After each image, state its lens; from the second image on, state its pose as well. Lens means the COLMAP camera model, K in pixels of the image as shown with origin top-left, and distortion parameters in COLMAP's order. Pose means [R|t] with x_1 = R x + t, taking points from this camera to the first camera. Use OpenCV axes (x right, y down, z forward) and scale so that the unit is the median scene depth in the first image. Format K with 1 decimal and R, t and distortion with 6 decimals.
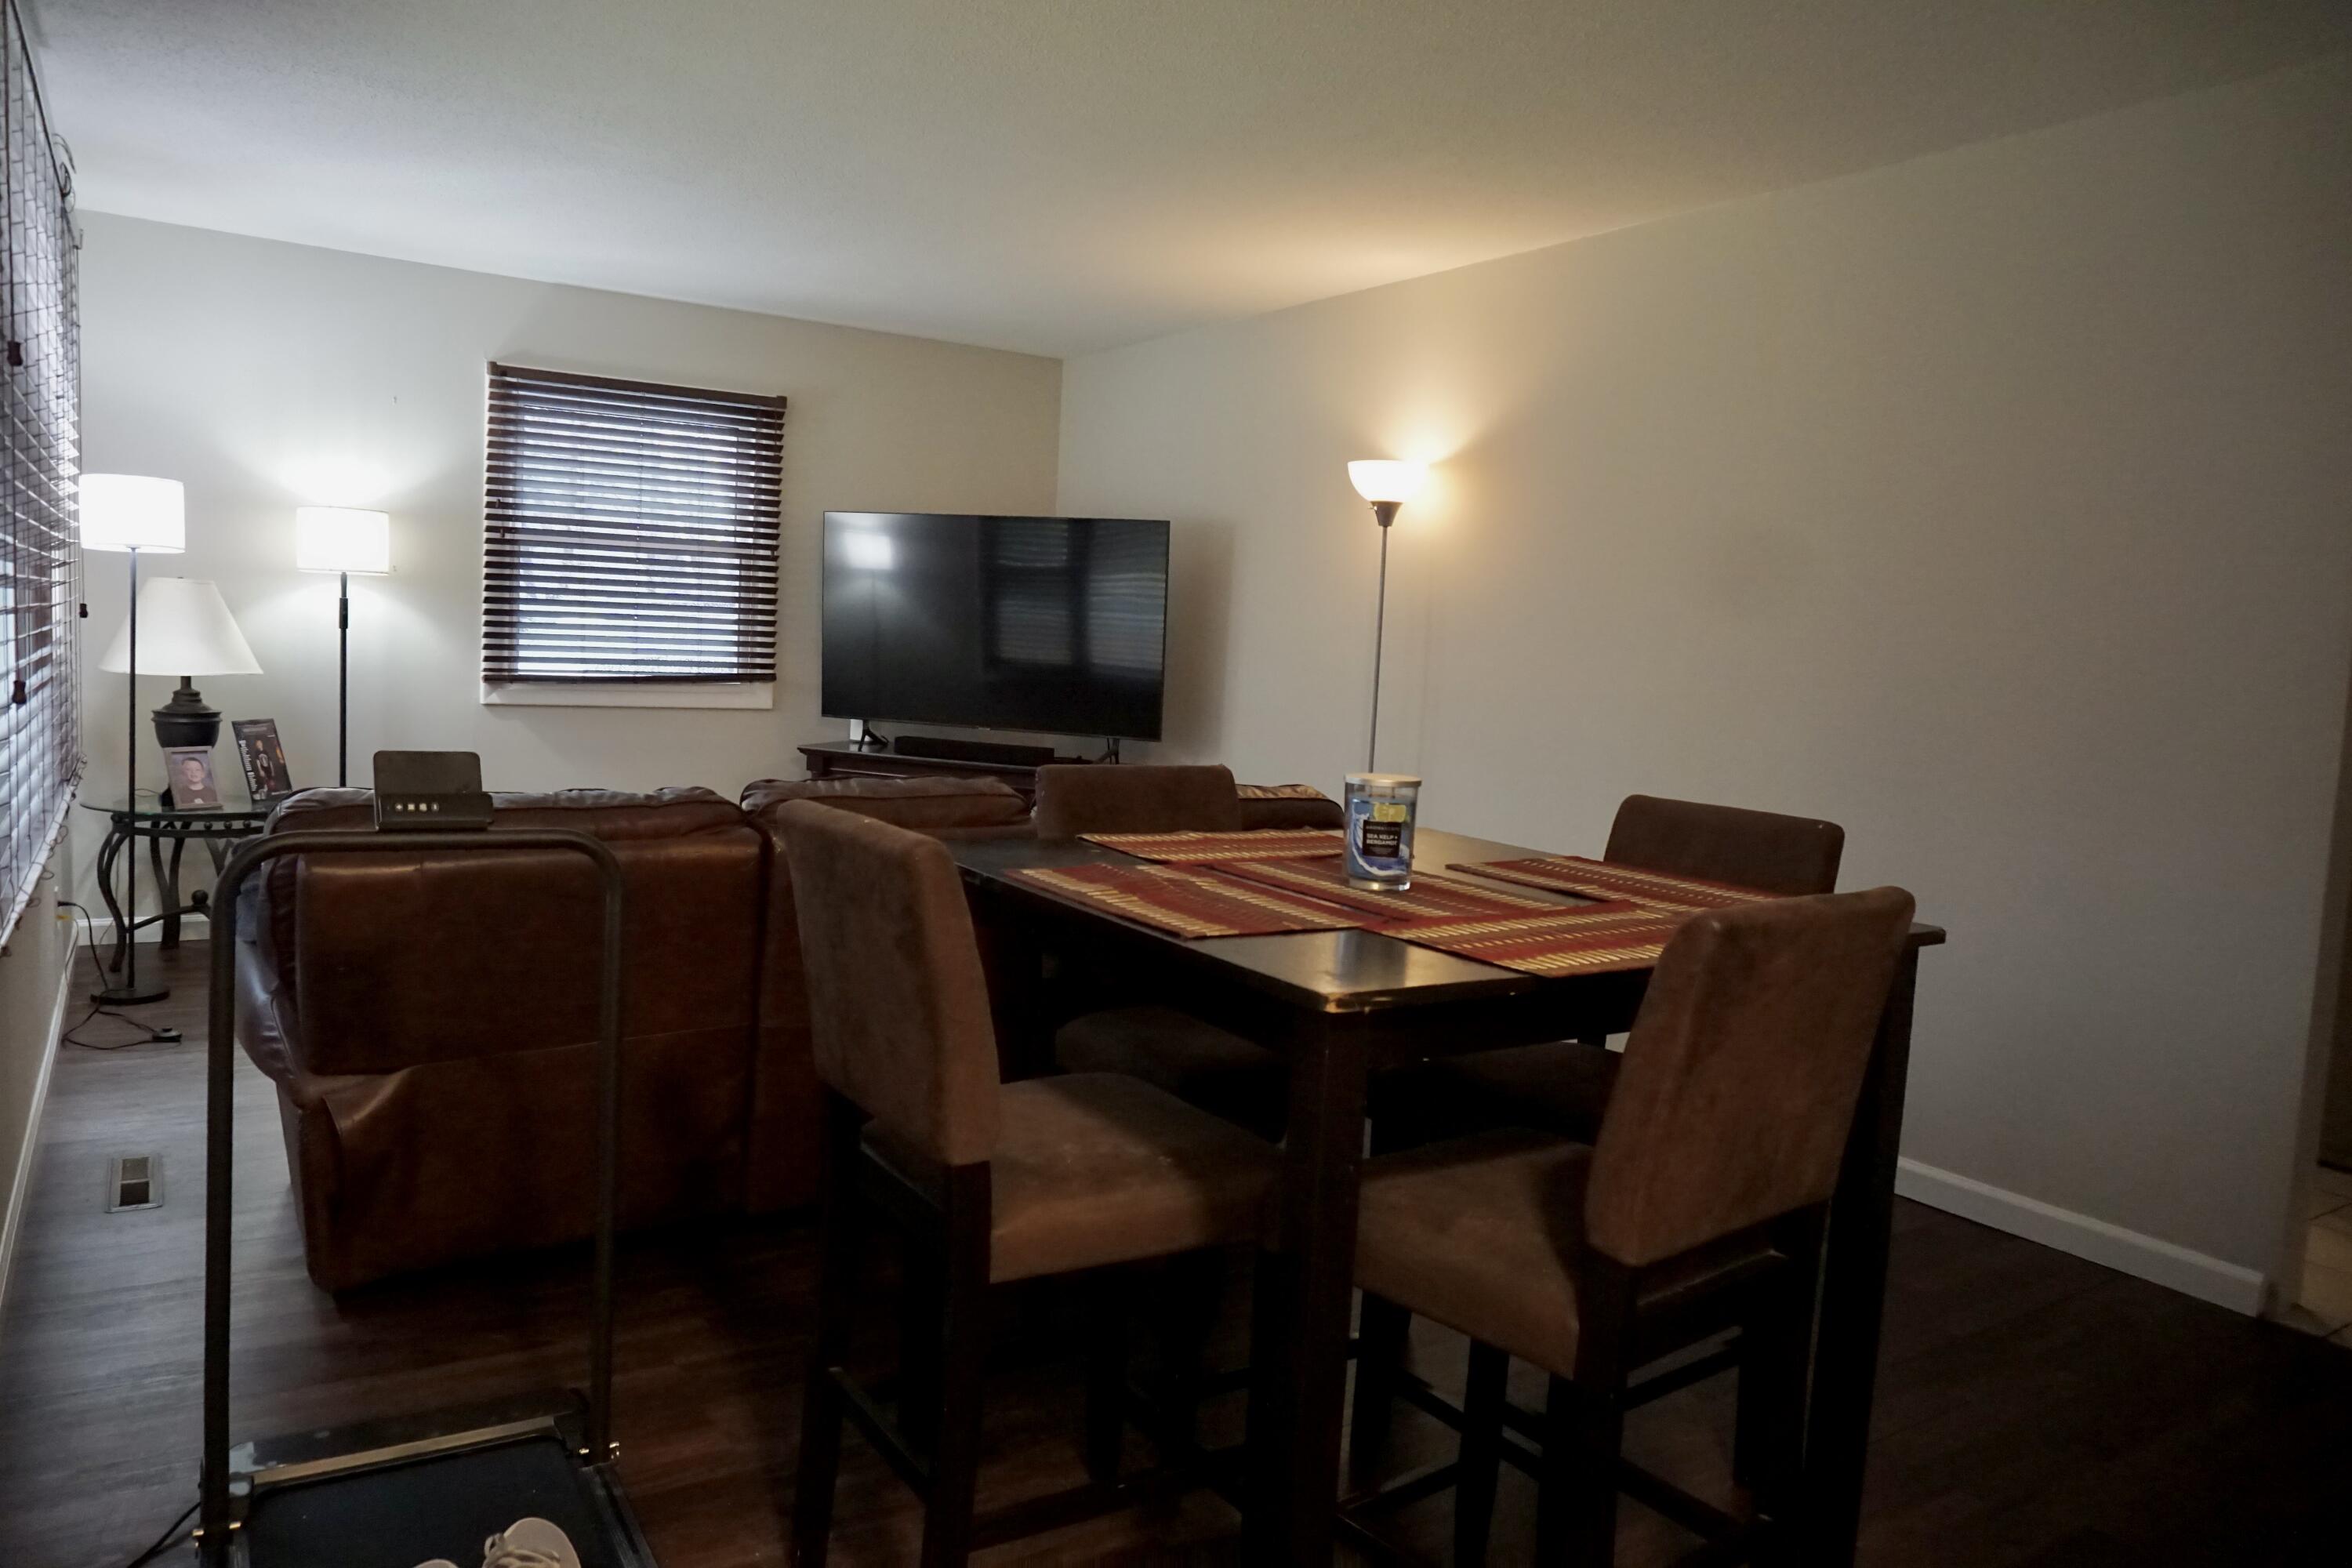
lens RADIAL K [[1626.2, 0, 1186.8], [0, 1626.2, 730.1], [0, 0, 1]] dist [-0.057718, 0.044676]
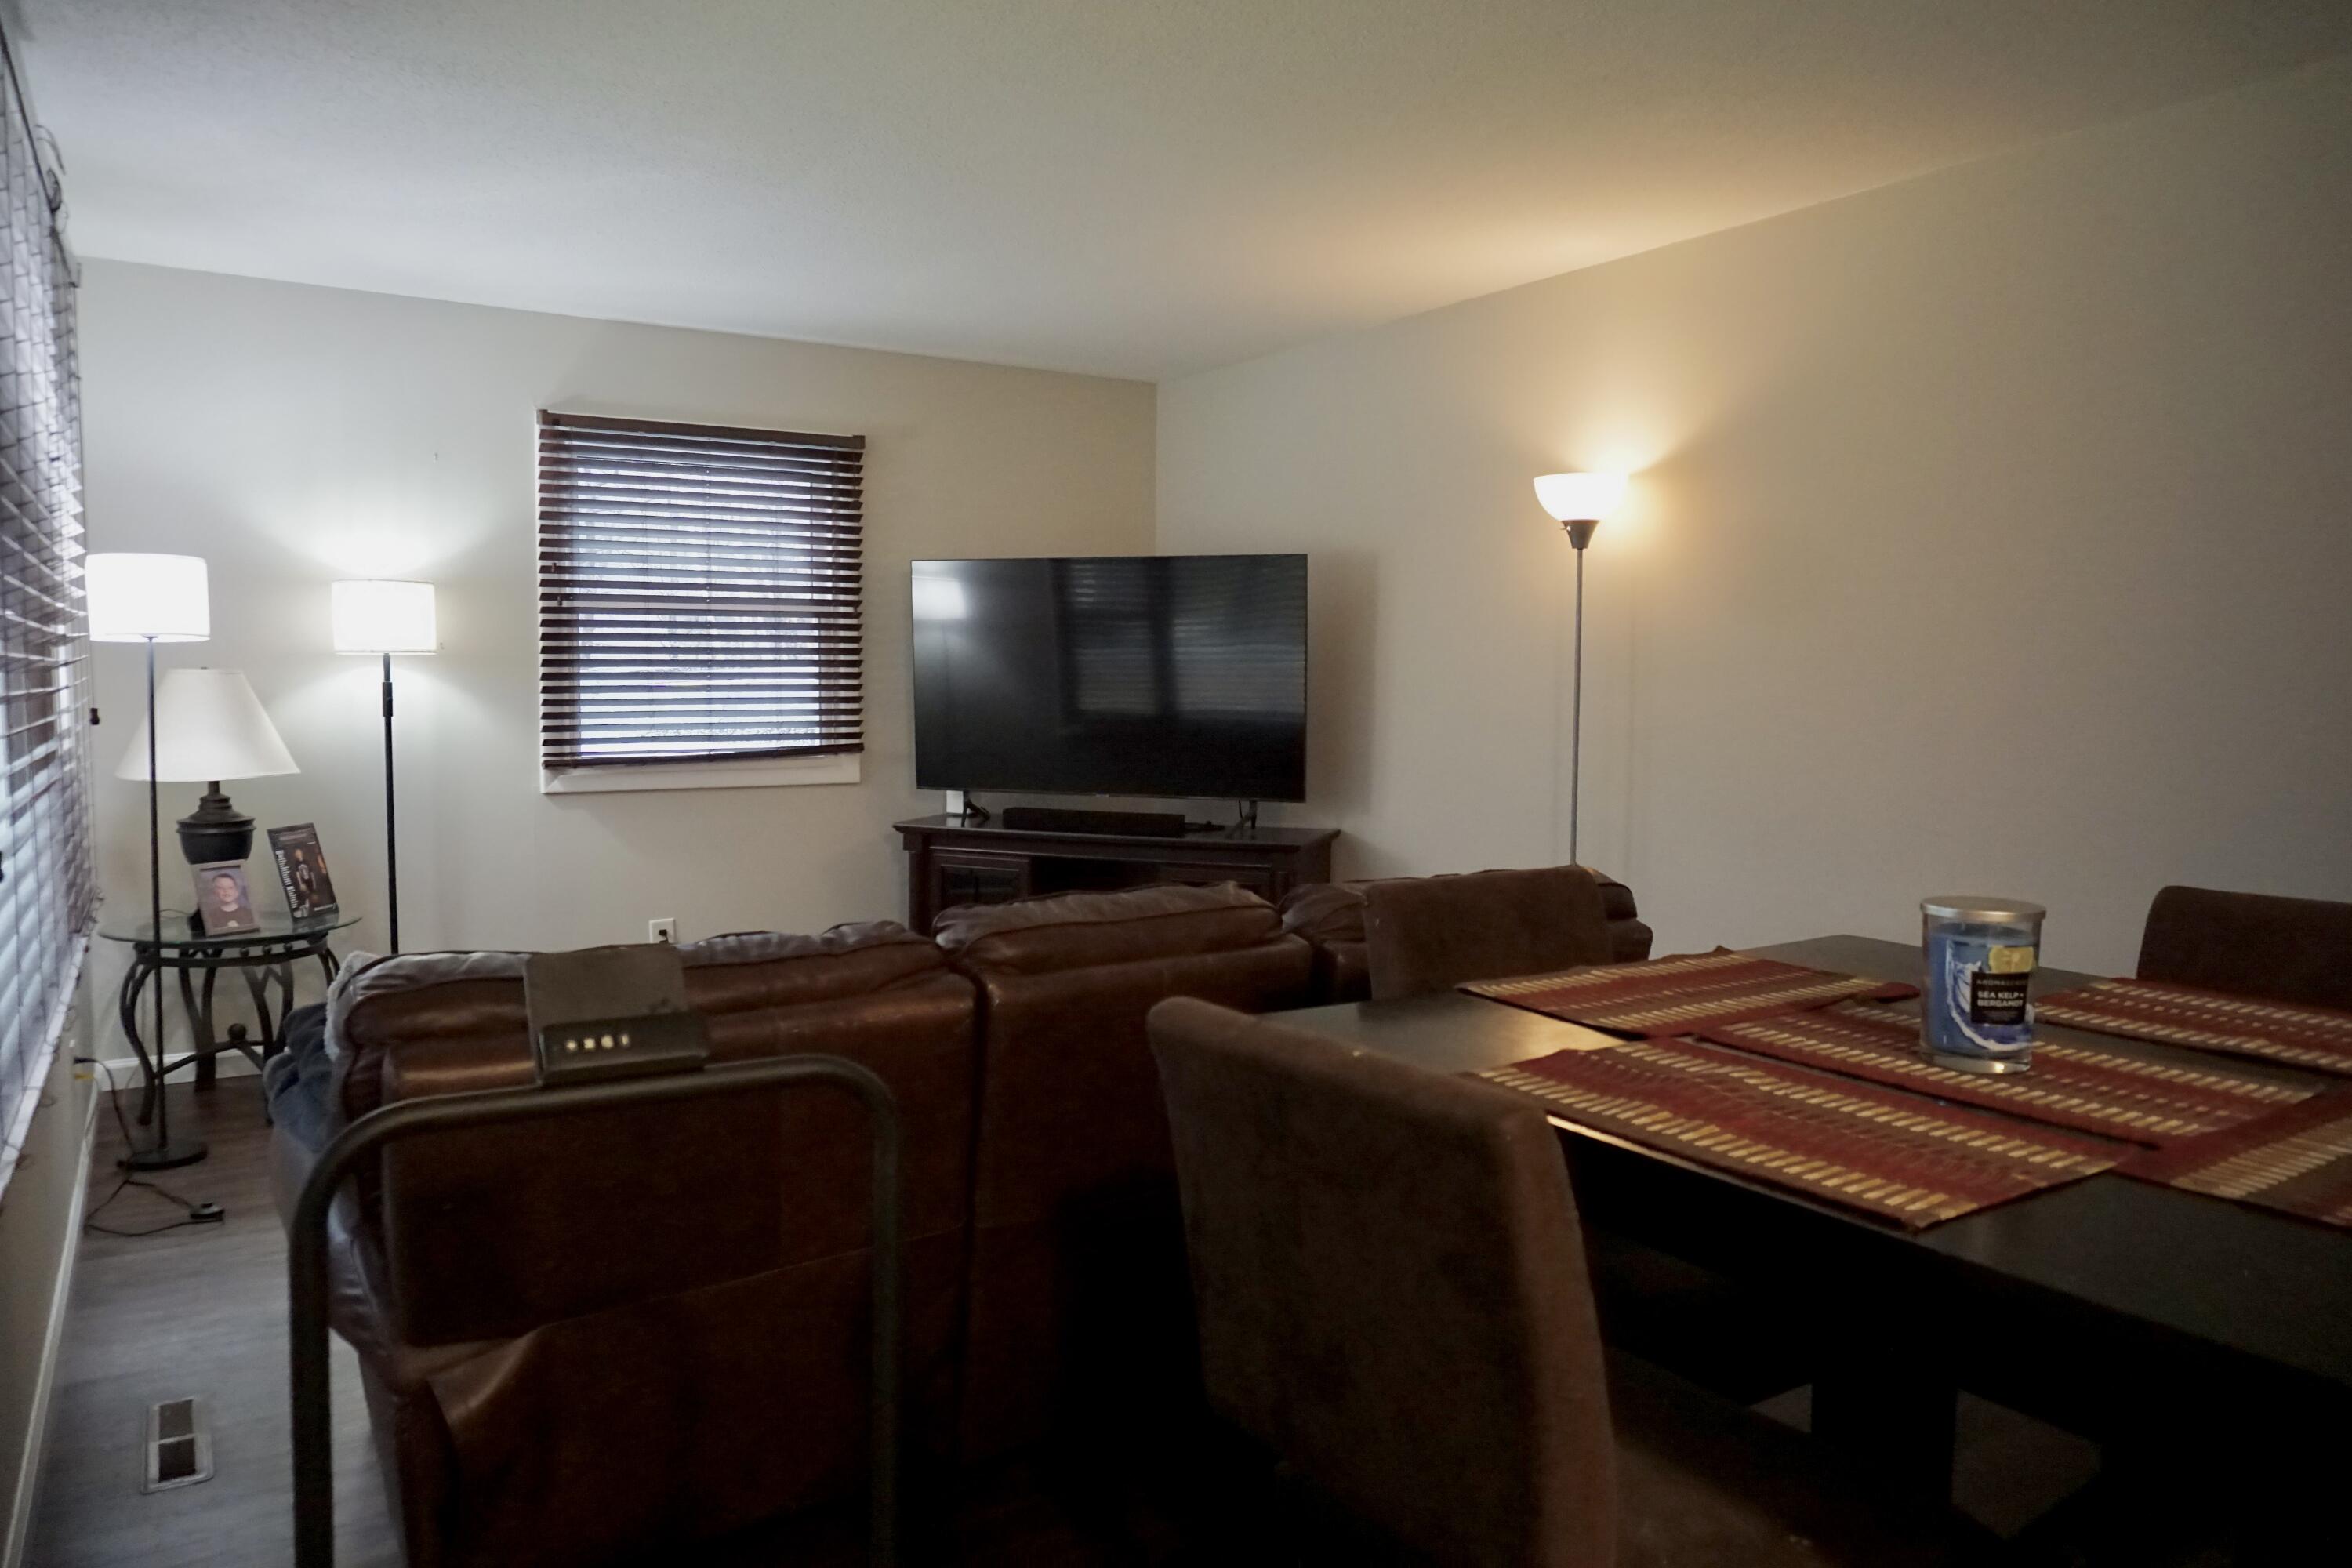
lens RADIAL K [[1614.2, 0, 1180.3], [0, 1614.2, 724.8], [0, 0, 1]] dist [-0.067513, 0.041884]
pose [[0.999001, -0.044073, -0.007364, -0.088766], [0.043880, 0.998734, -0.024614, -0.019167], [0.008439, 0.024267, 0.999670, 0.137134]]
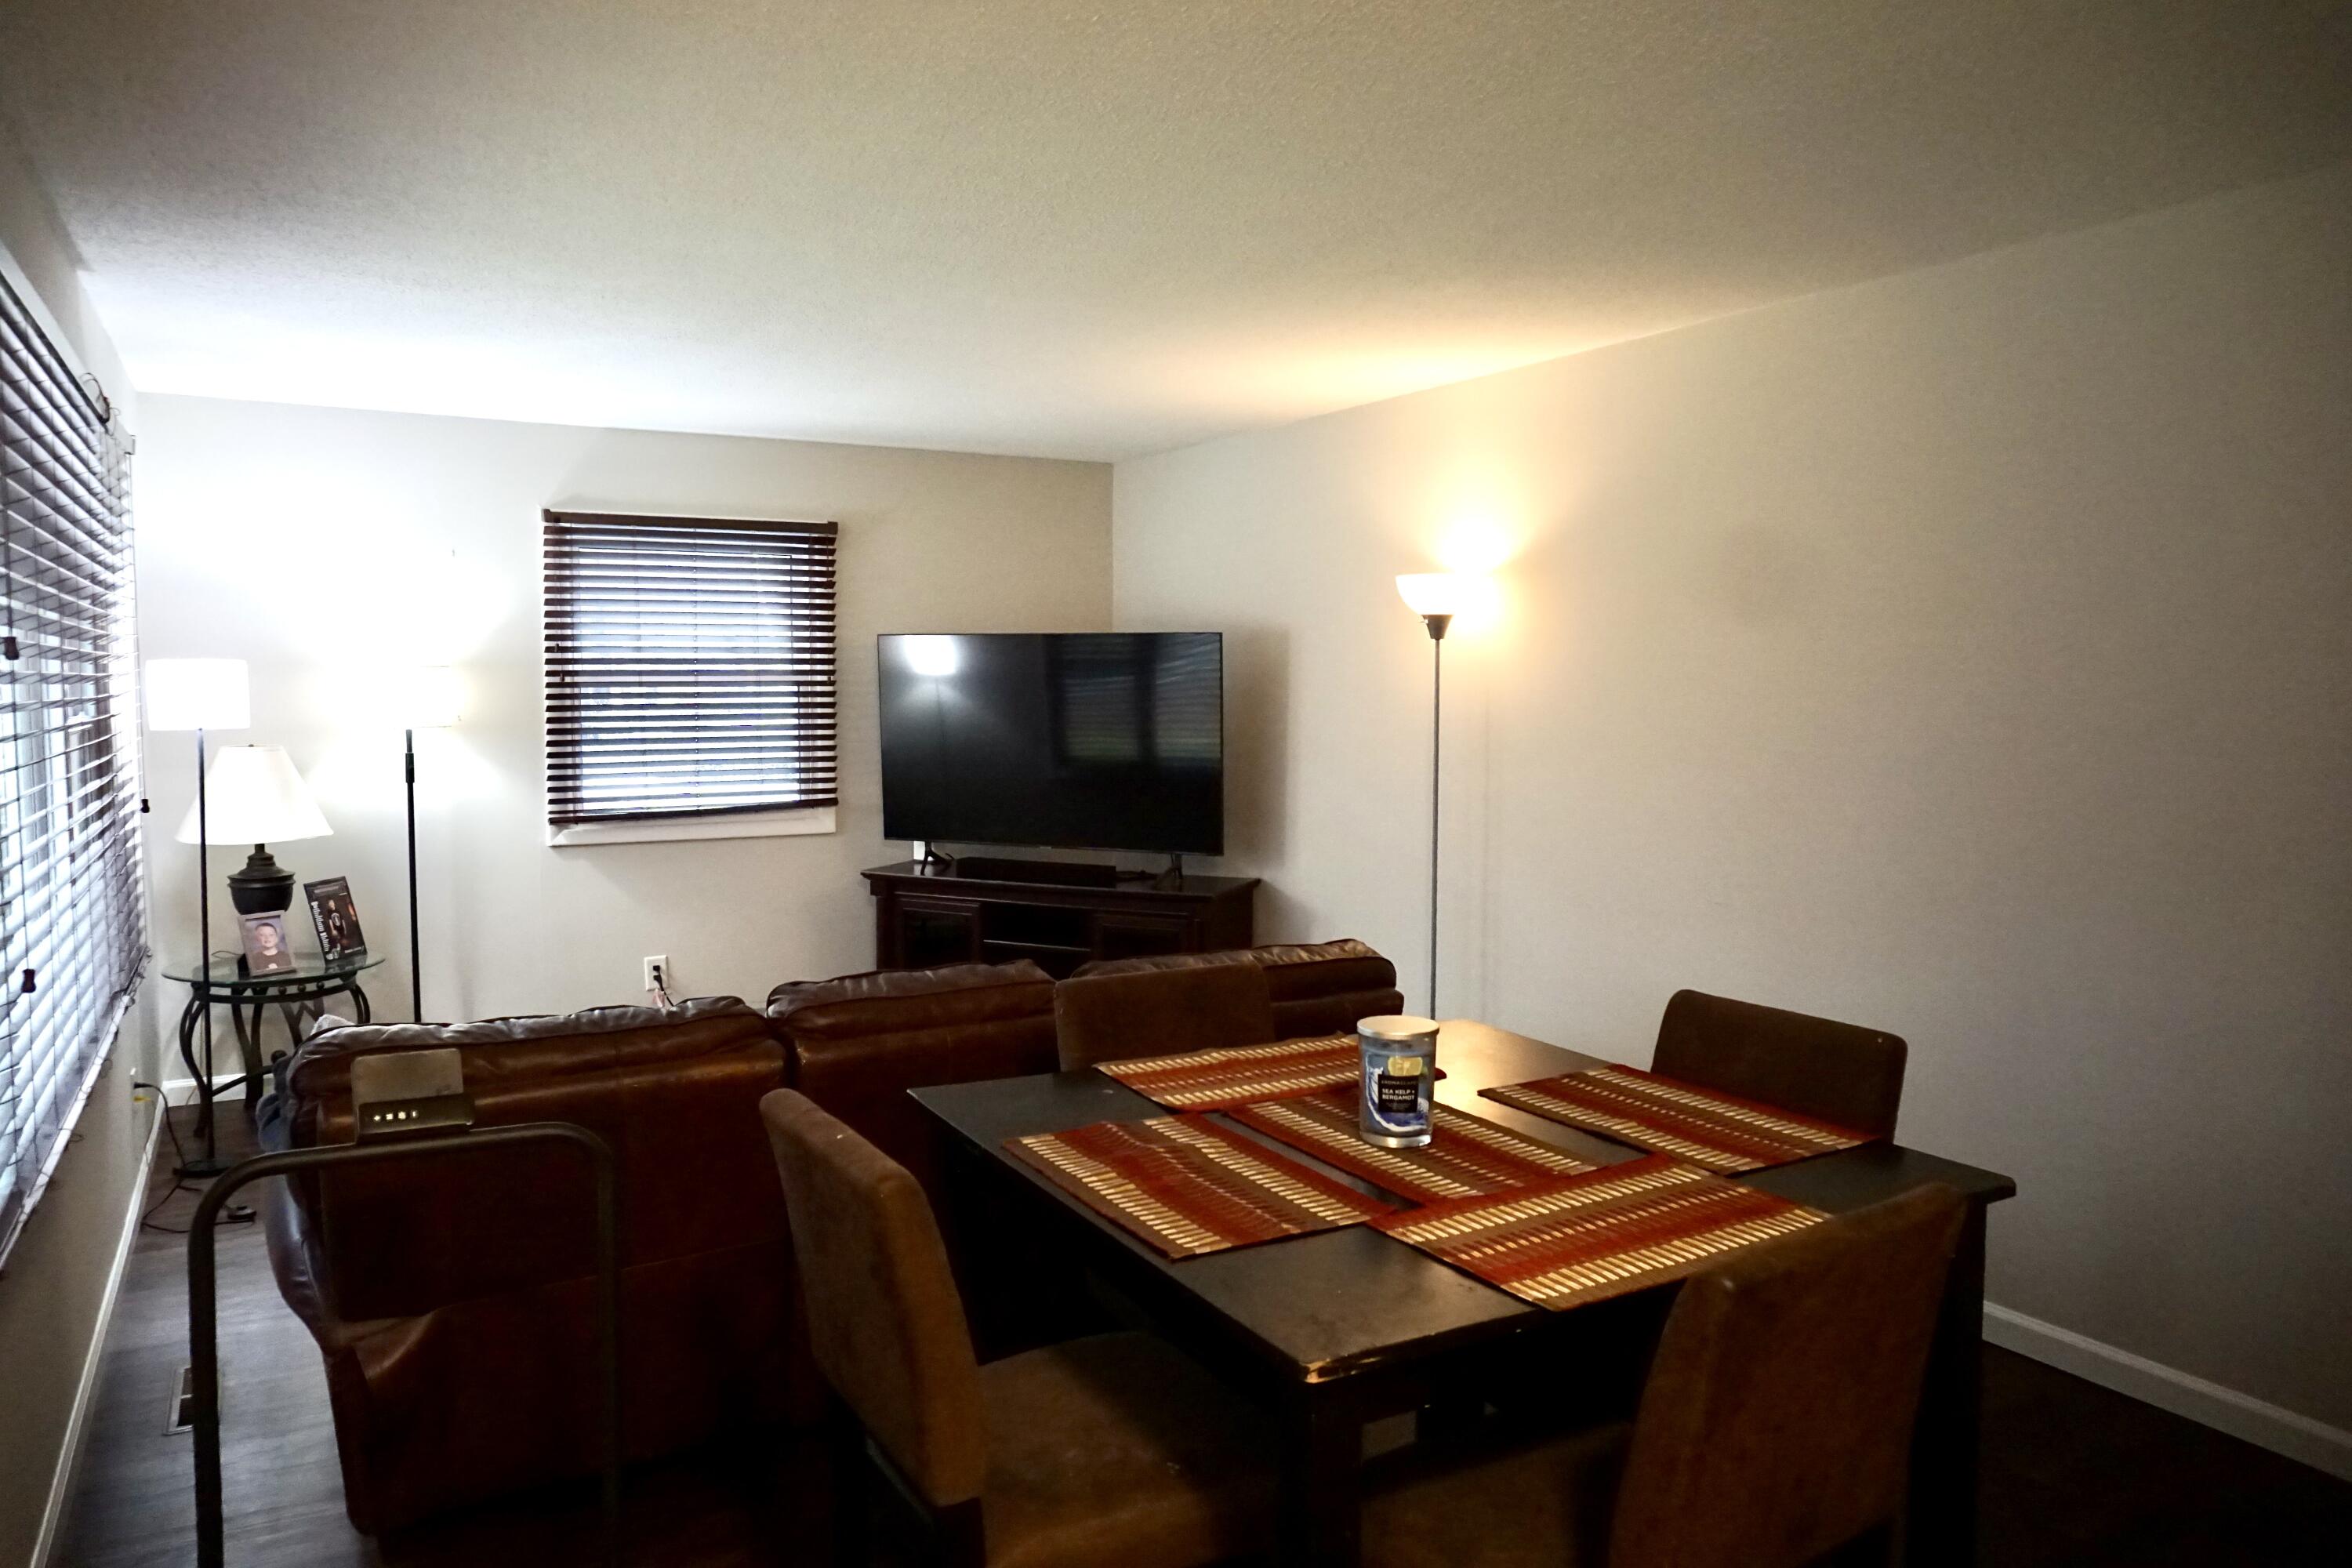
lens RADIAL K [[1626.1, 0, 1172.4], [0, 1626.1, 718.8], [0, 0, 1]] dist [-0.052872, 0.031226]
pose [[0.996754, -0.045768, -0.066228, 0.025583], [0.043686, 0.998515, -0.032551, -0.052423], [0.067619, 0.029552, 0.997273, 0.018449]]
